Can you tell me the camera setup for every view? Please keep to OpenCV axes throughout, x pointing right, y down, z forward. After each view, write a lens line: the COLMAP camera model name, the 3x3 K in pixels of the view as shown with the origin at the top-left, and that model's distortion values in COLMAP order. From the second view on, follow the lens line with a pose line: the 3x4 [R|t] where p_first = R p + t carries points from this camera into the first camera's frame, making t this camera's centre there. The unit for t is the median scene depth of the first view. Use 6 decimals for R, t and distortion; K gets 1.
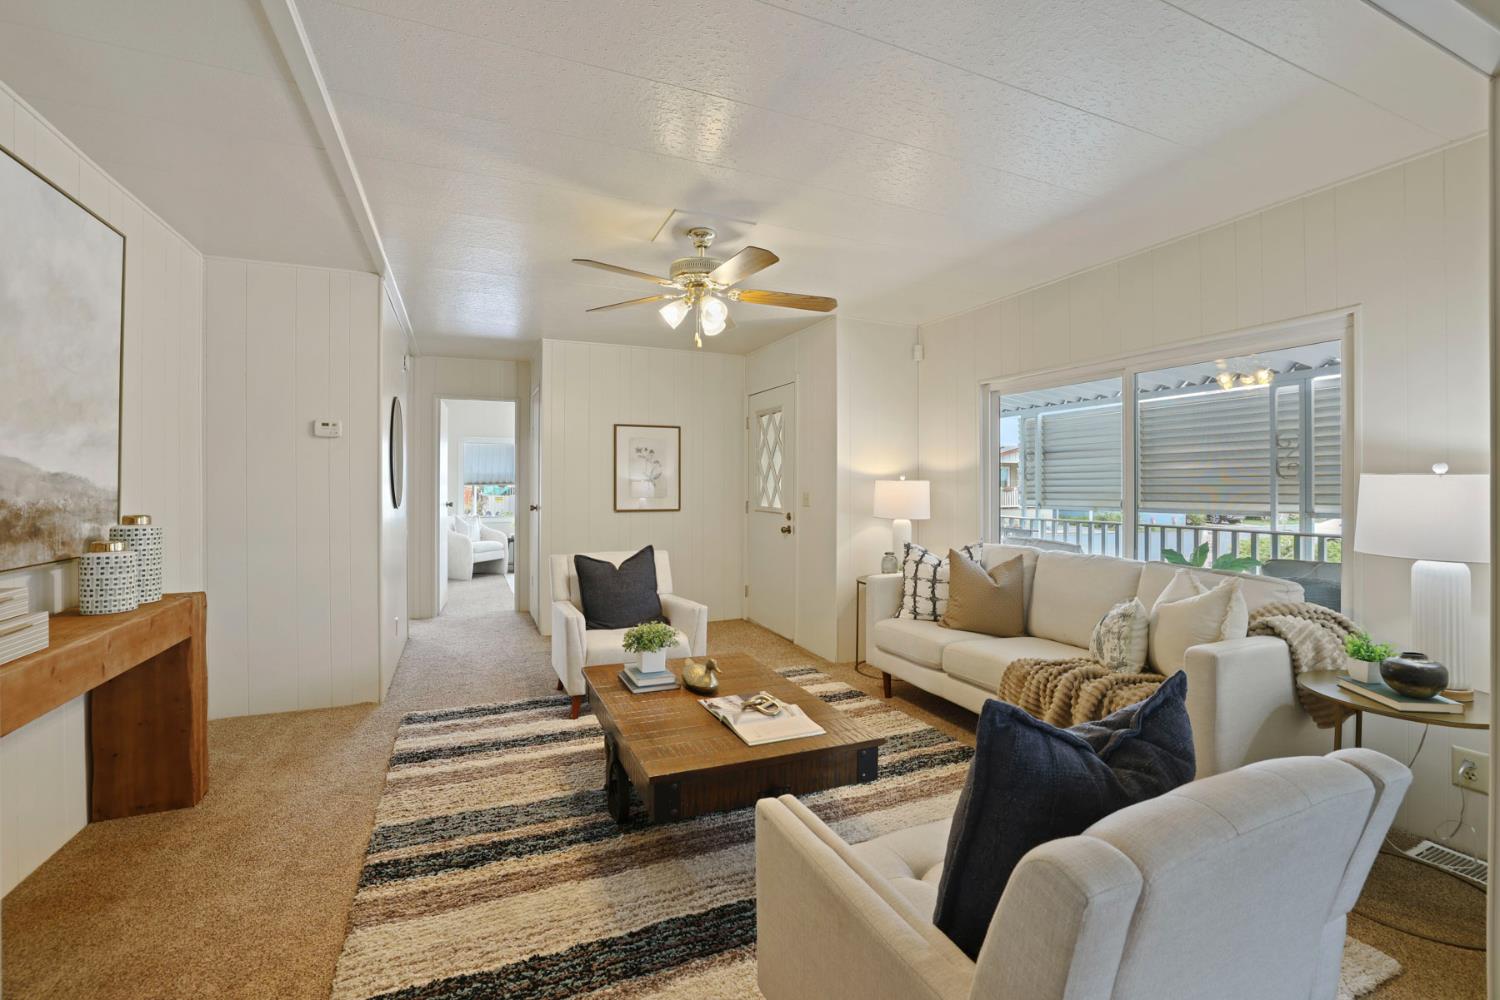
lens RADIAL K [[643.3, 0, 749.5], [0, 643.3, 489.2], [0, 0, 1]] dist [-0.045193, 0.014574]
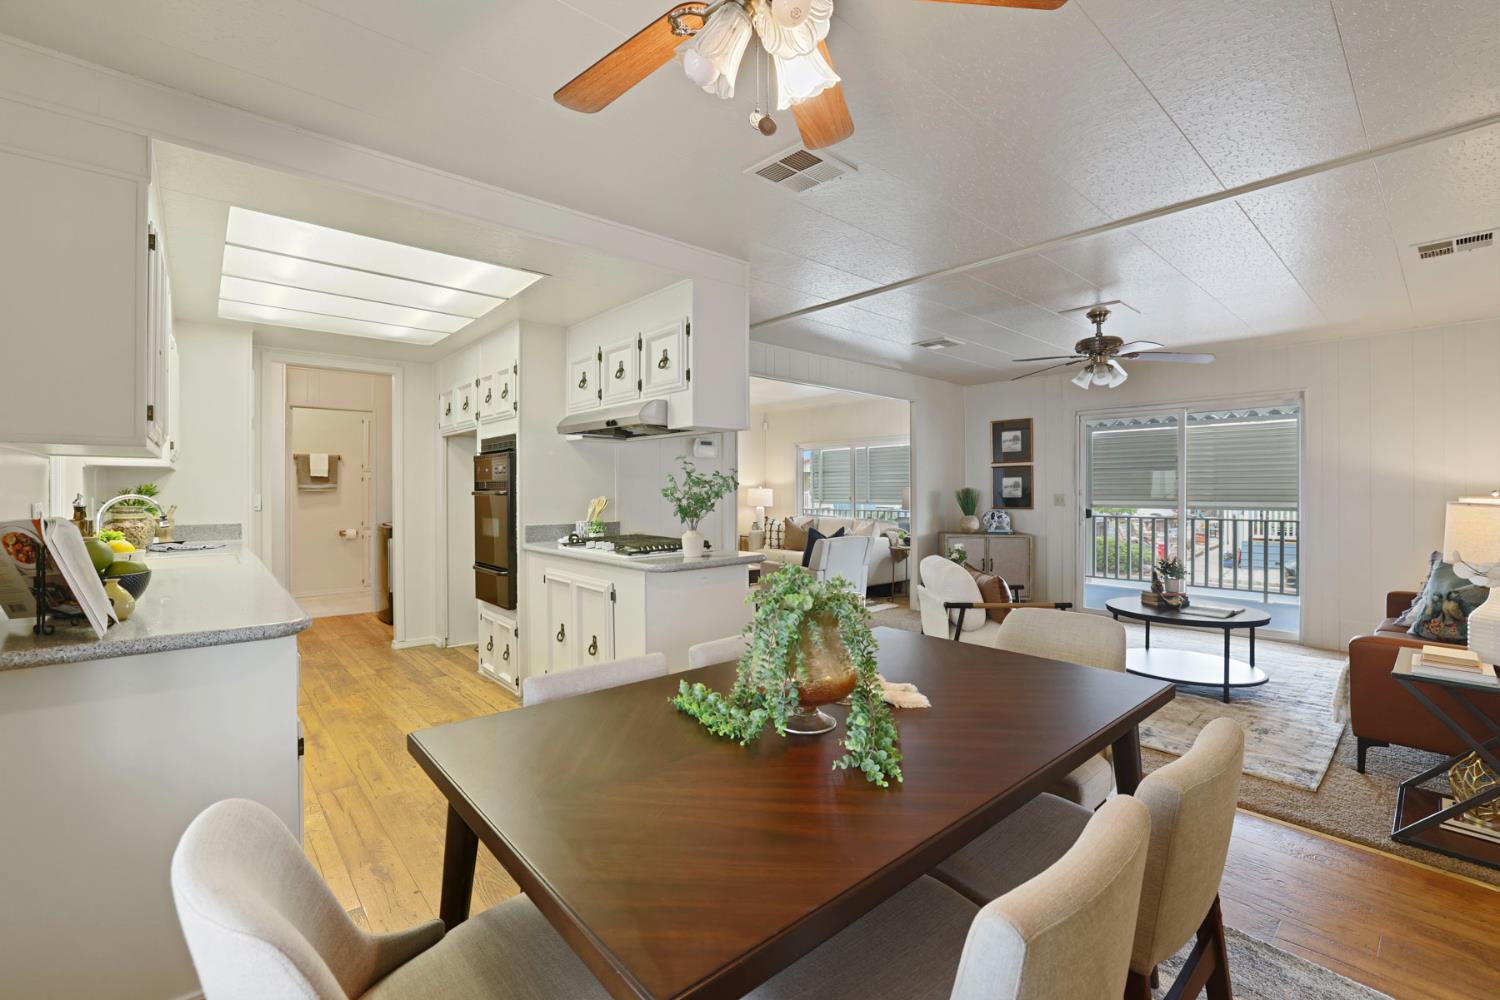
lens RADIAL K [[645.9, 0, 747.9], [0, 645.9, 492.8], [0, 0, 1]] dist [-0.048205, 0.016744]
pose [[0.952901, -0.000560, 0.303281, -0.531143], [0.001790, 0.999991, -0.003777, 0.009130], [-0.303276, 0.004142, 0.952894, -1.211901]]
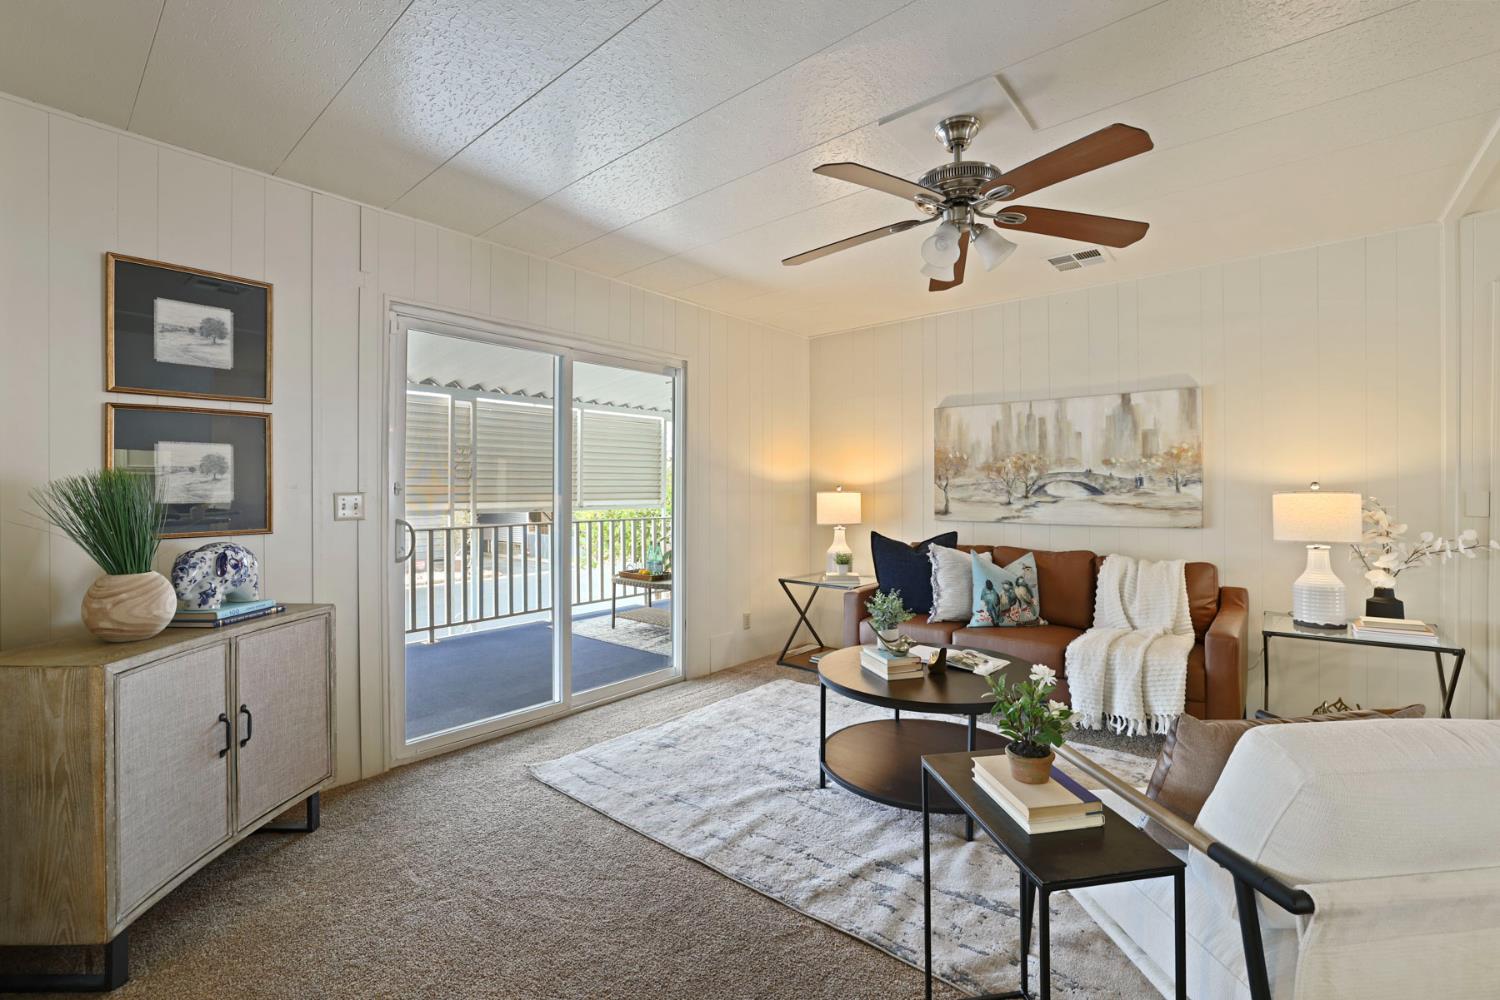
lens RADIAL K [[643.3, 0, 749.5], [0, 643.3, 489.2], [0, 0, 1]] dist [-0.045193, 0.014574]
pose [[-0.435960, 0.005257, 0.899951, -0.013419], [0.009929, 0.999950, -0.001031, 0.009707], [-0.899911, 0.008487, -0.435991, 0.114175]]
